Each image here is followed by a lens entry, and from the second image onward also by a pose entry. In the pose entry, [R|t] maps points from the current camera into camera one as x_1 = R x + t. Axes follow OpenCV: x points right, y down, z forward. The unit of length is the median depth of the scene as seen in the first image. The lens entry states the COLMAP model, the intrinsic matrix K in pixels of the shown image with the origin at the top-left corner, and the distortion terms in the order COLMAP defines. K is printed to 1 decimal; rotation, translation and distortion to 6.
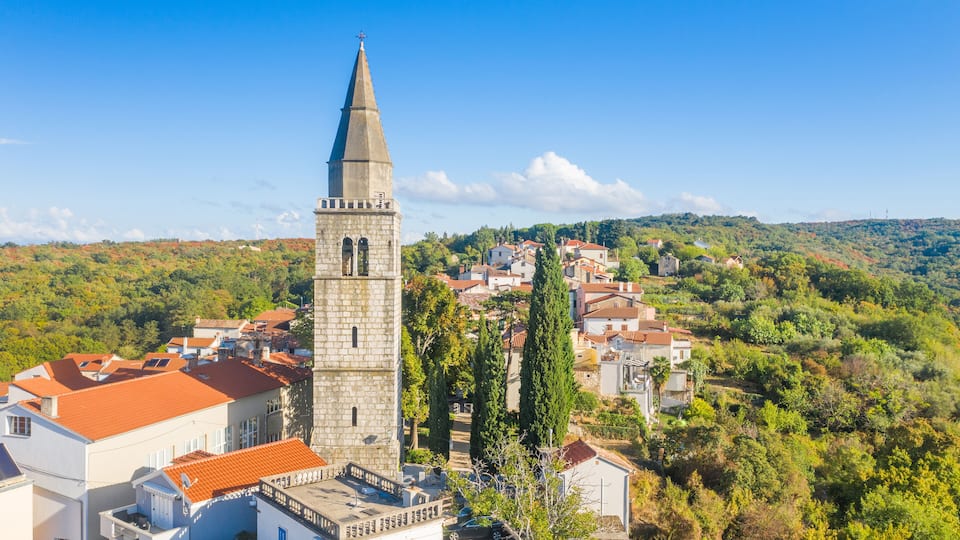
lens RADIAL K [[759.5, 0, 479.3], [0, 759.5, 269.9], [0, 0, 1]] dist [-0.015254, 0.004028]
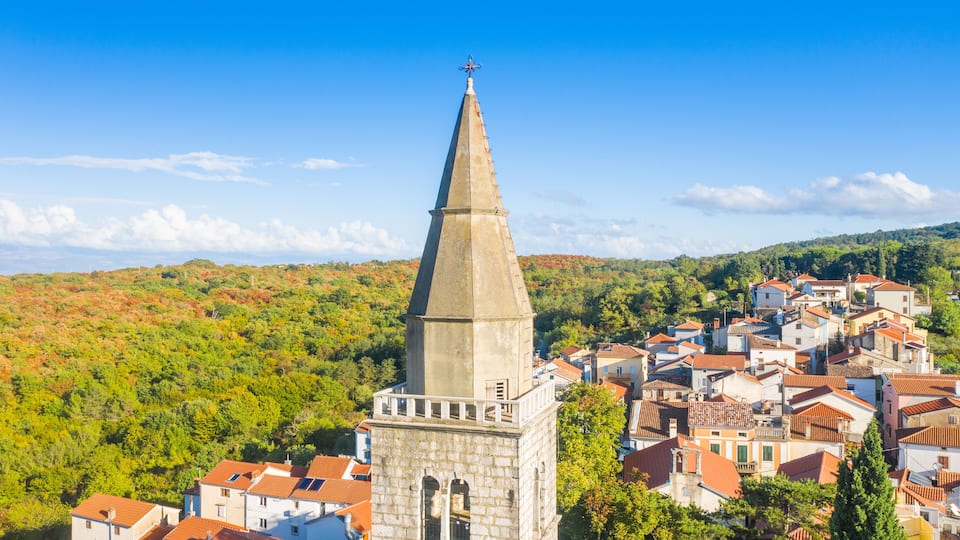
lens RADIAL K [[759.5, 0, 479.6], [0, 759.5, 269.0], [0, 0, 1]] dist [-0.015254, 0.004028]
pose [[0.943738, -0.005637, -0.330647, 0.007803], [0.000966, 0.999897, -0.014291, -0.060067], [0.330693, 0.013167, 0.943646, 0.189718]]
